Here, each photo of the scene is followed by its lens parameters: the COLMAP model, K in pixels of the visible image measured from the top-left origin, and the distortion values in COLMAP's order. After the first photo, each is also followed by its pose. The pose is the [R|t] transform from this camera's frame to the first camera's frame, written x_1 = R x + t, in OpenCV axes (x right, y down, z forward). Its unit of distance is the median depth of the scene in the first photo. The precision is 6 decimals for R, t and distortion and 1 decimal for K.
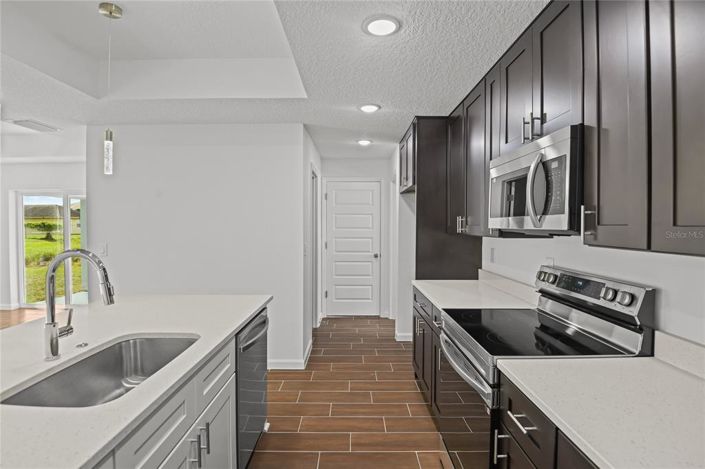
lens RADIAL K [[362.9, 0, 350.1], [0, 362.9, 225.2], [0, 0, 1]] dist [-0.001113, -0.000260]
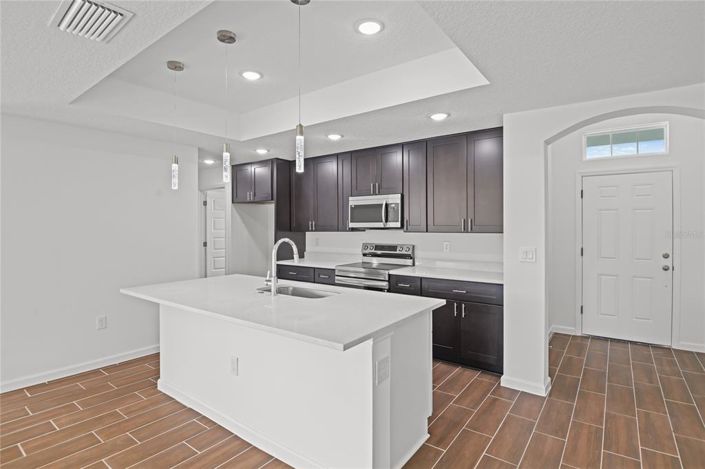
lens RADIAL K [[345.6, 0, 352.5], [0, 345.6, 234.5], [0, 0, 1]] dist [-0.016970, -0.000321]
pose [[0.592295, -0.024488, 0.805349, -1.301711], [0.006104, 0.999646, 0.025907, -0.003250], [-0.805698, -0.010429, 0.592235, -0.262875]]
